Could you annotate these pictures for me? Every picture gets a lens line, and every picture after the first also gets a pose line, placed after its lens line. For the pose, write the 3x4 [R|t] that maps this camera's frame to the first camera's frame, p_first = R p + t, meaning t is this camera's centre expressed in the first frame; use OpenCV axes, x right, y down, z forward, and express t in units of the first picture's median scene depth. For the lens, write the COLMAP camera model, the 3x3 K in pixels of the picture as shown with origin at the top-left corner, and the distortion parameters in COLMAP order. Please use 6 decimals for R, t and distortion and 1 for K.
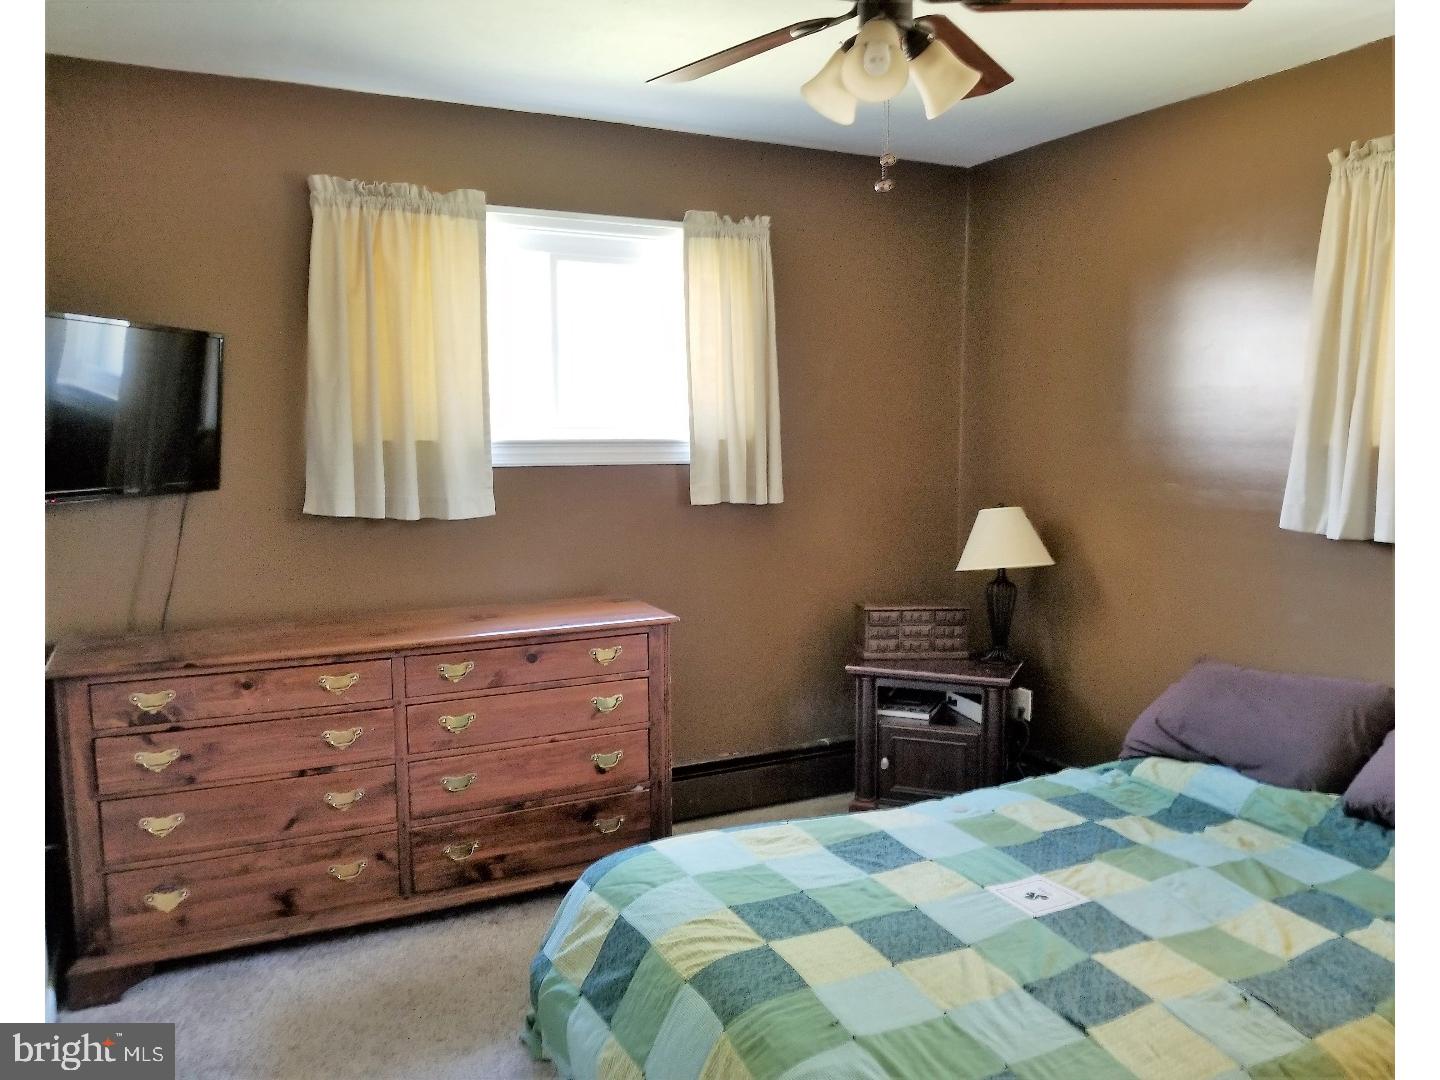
lens RADIAL K [[1121.6, 0, 728.3], [0, 1121.6, 536.2], [0, 0, 1]] dist [0.091774, -0.182061]
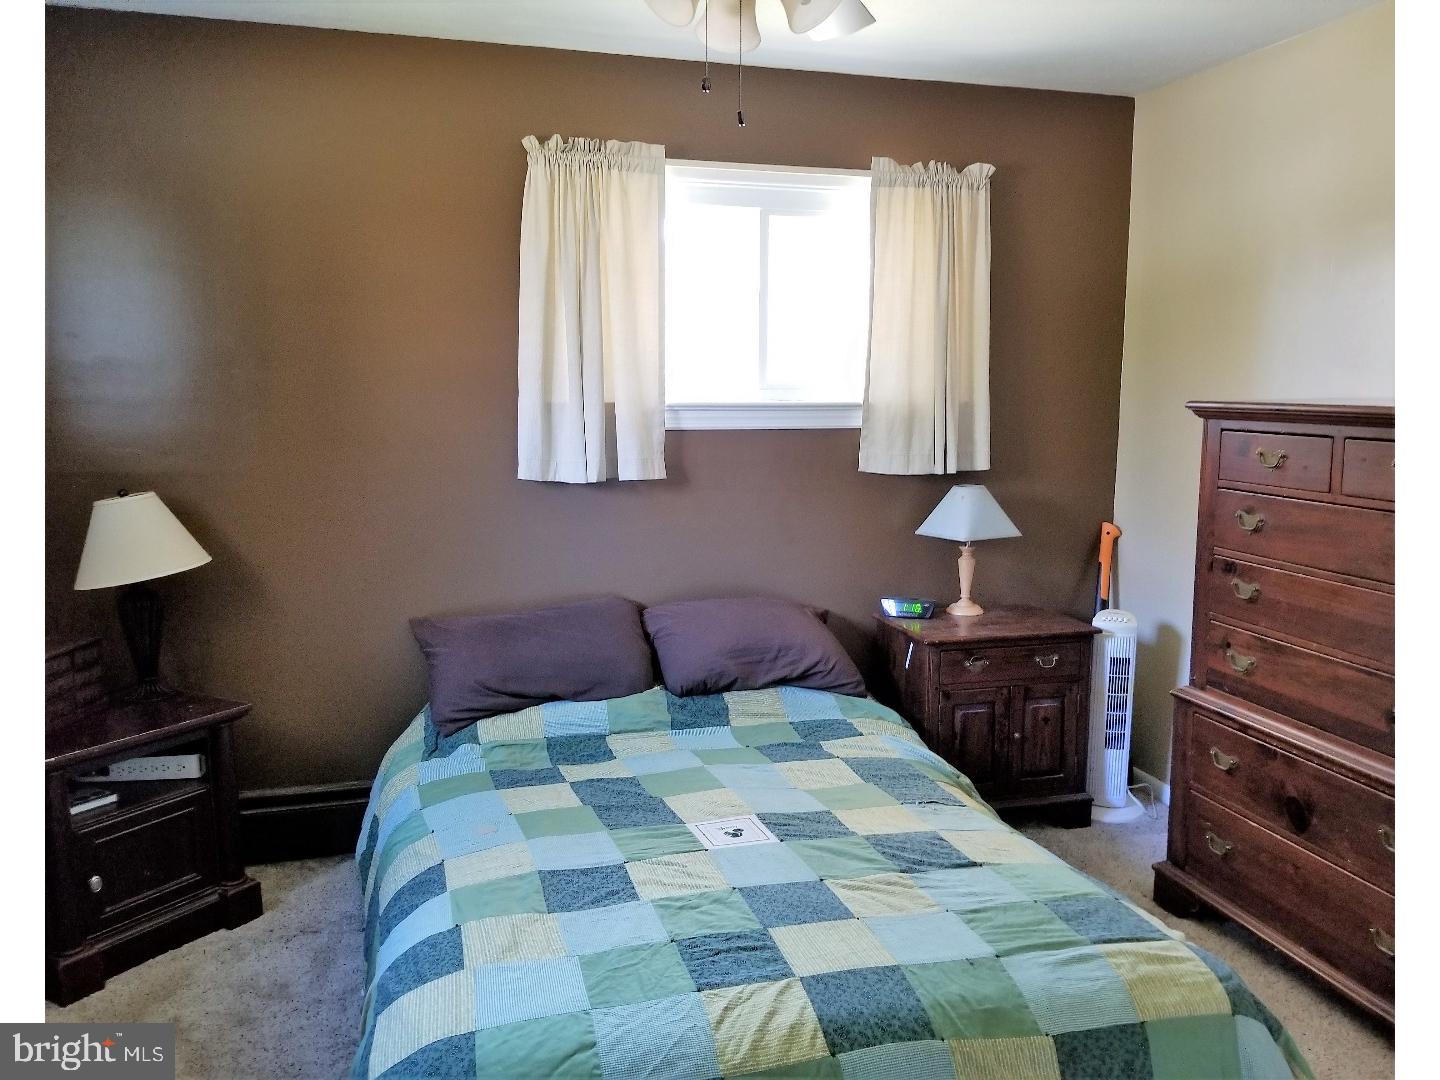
lens RADIAL K [[1145.3, 0, 720.2], [0, 1145.3, 509.3], [0, 0, 1]] dist [0.081719, -0.164429]
pose [[0.175697, -0.108468, 0.978451, -0.696130], [0.101761, 0.990588, 0.091541, -0.073981], [-0.979171, 0.083485, 0.185081, 0.741184]]
